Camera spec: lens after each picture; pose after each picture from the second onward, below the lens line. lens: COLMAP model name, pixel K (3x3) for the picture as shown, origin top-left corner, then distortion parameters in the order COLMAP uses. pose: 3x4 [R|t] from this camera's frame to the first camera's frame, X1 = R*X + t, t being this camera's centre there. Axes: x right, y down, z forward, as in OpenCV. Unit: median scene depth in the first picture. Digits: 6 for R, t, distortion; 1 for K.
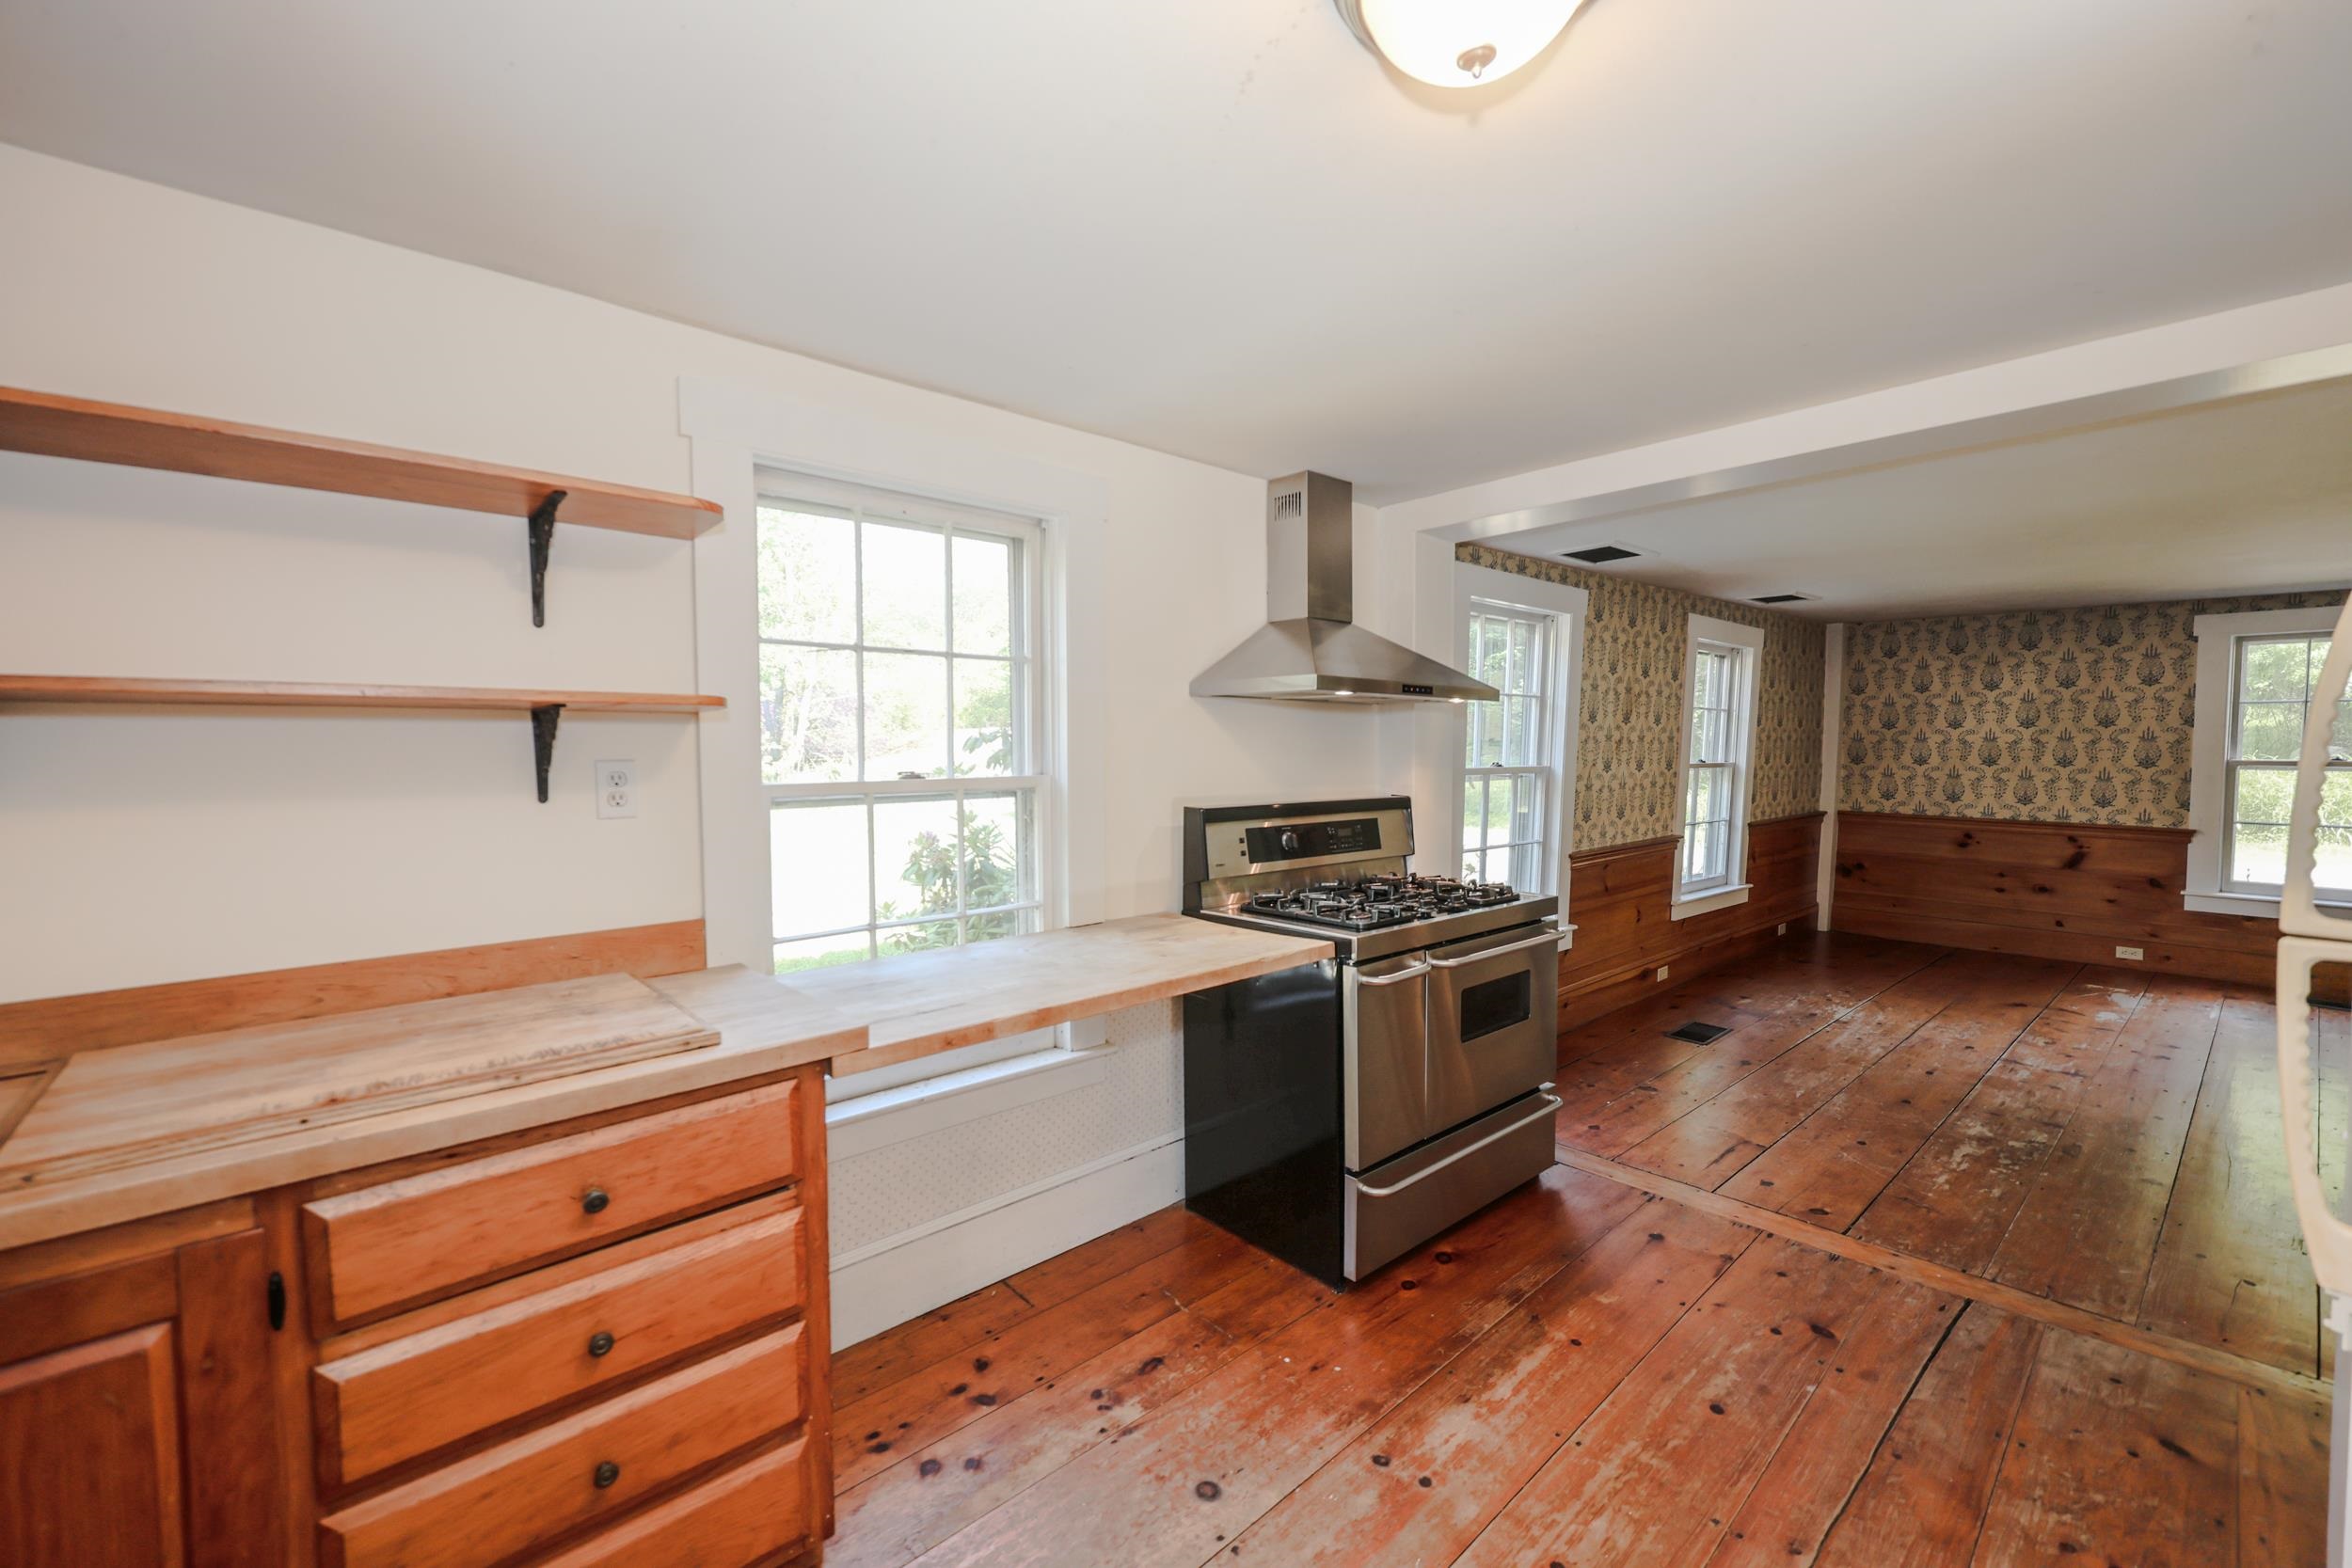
lens RADIAL K [[993.2, 0, 1164.5], [0, 993.2, 785.7], [0, 0, 1]] dist [0.004350, 0.000111]
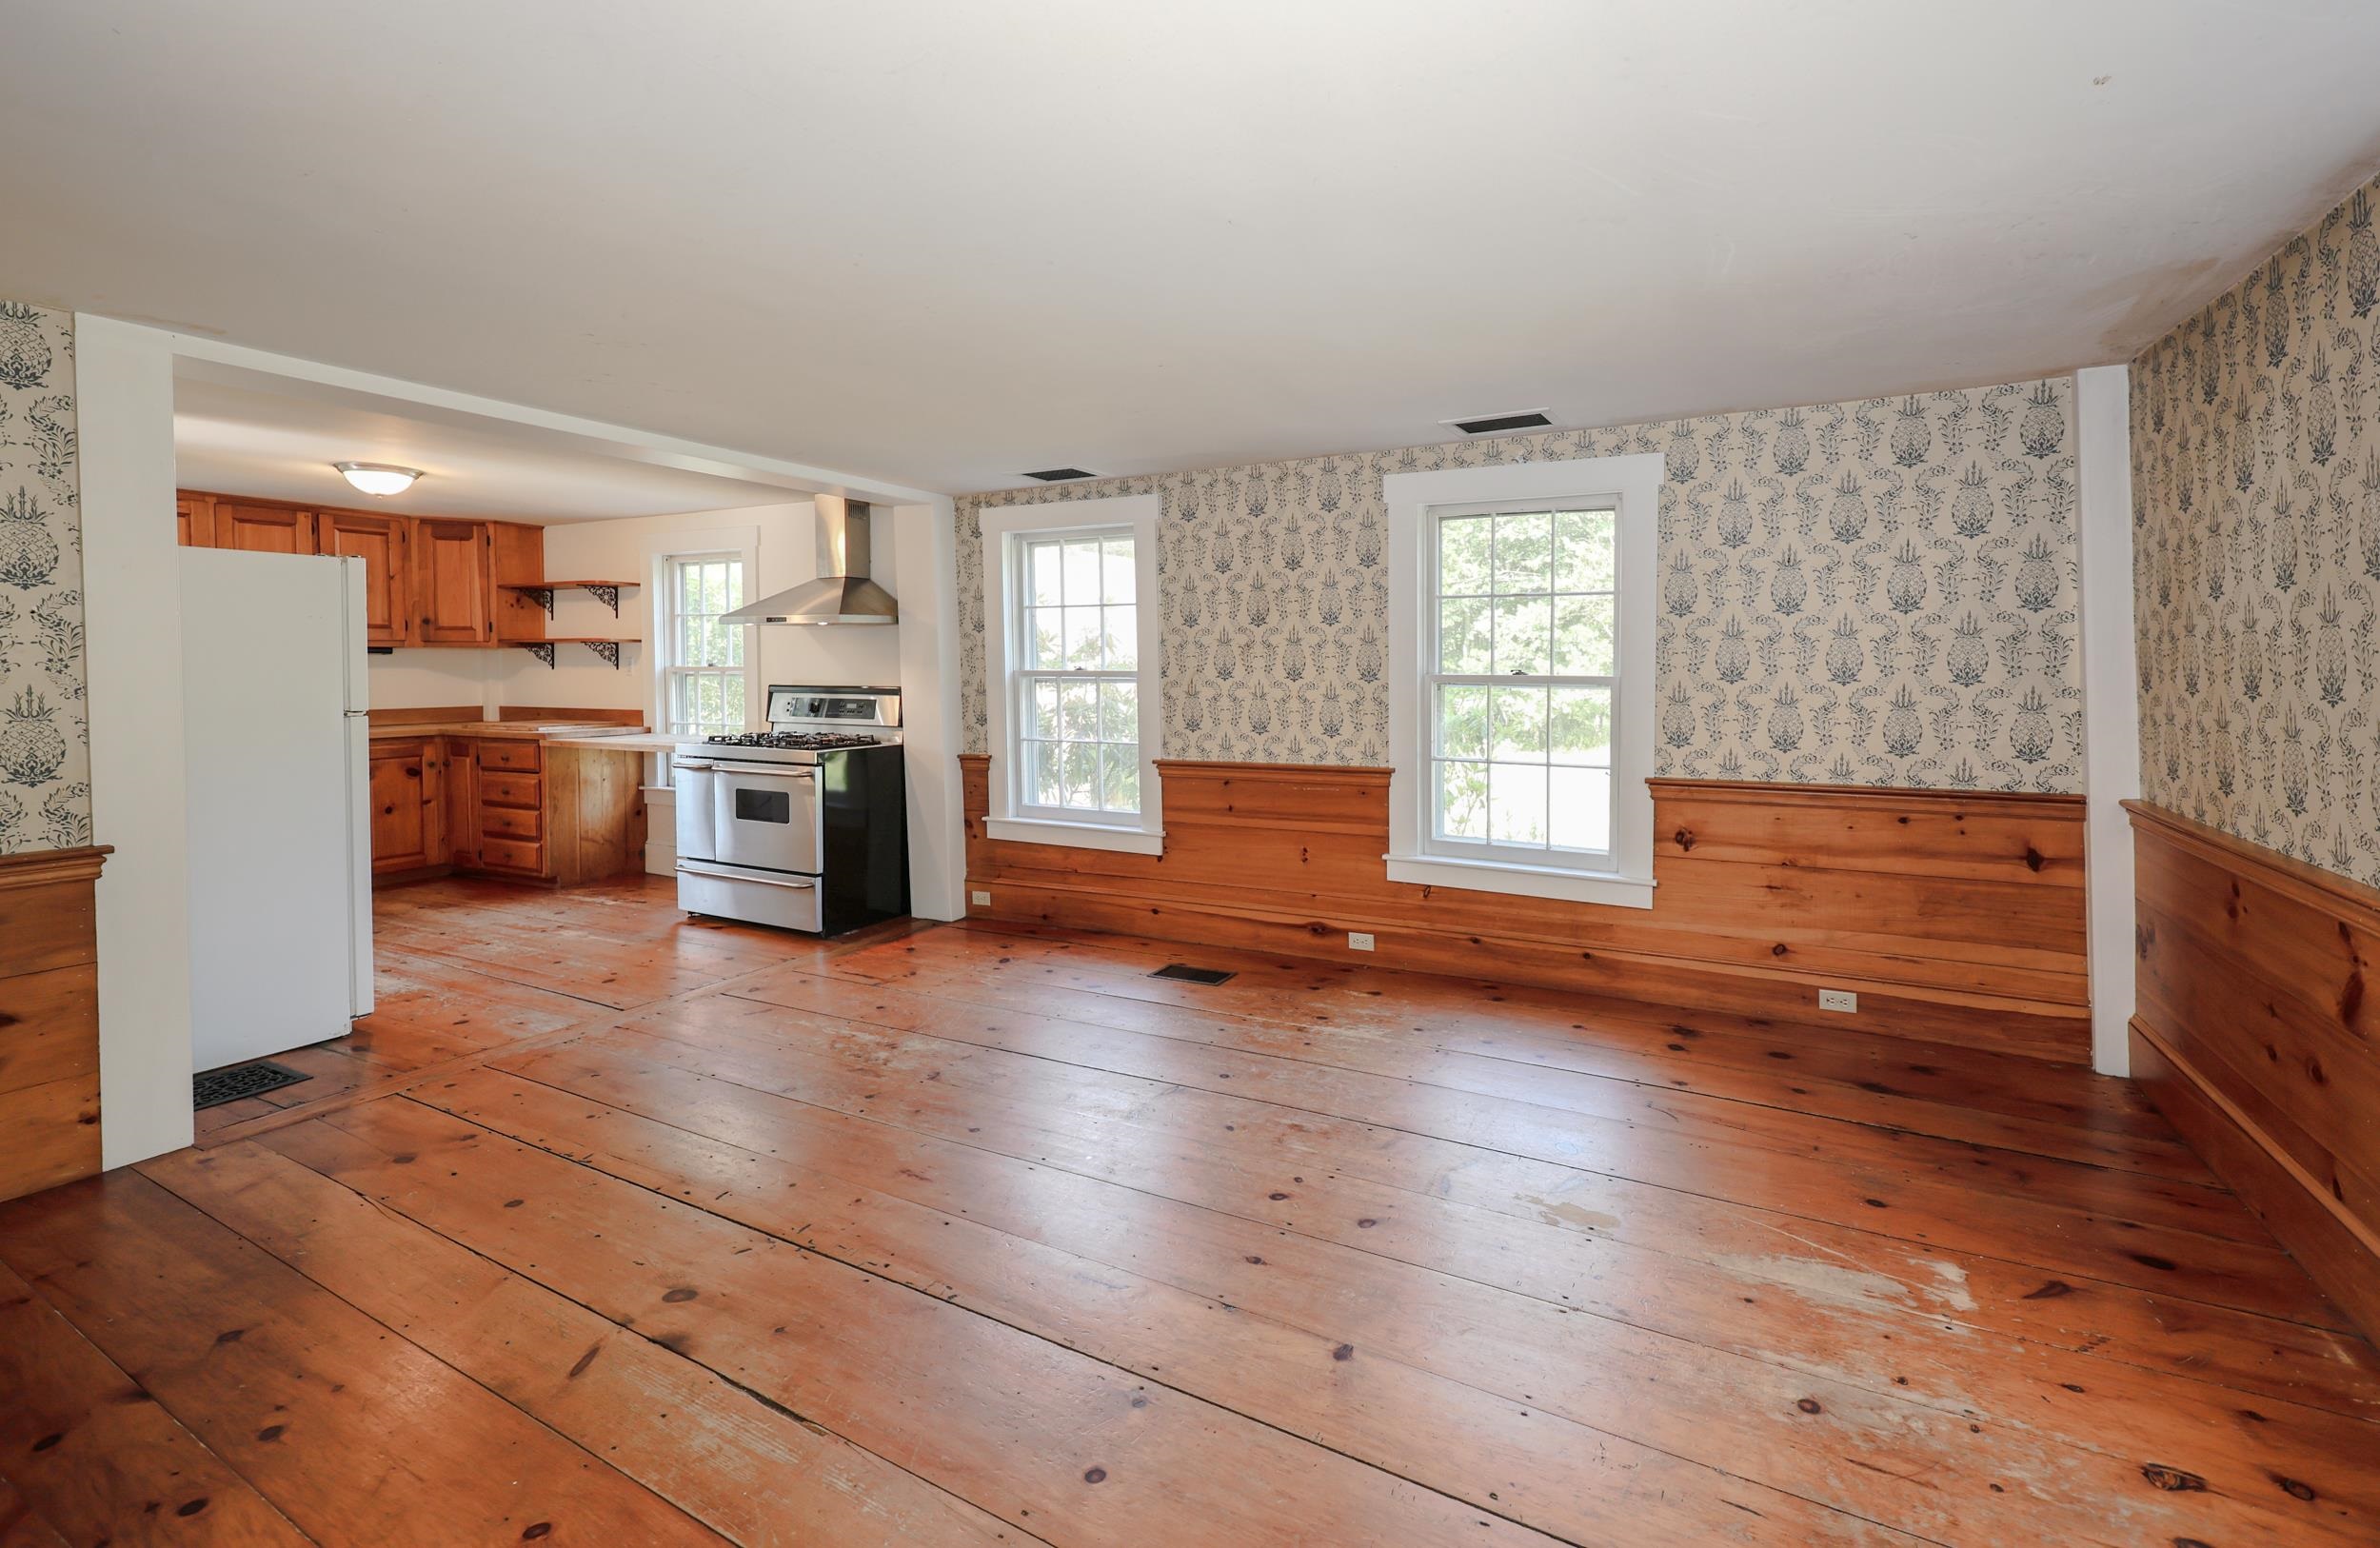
lens RADIAL K [[1050.2, 0, 1218.1], [0, 1050.2, 696.8], [0, 0, 1]] dist [0.008034, -0.000144]
pose [[0.345518, 0.034833, -0.937765, 1.097339], [-0.039173, 0.998975, 0.022673, -0.015940], [0.937594, 0.028901, 0.346529, 0.537077]]
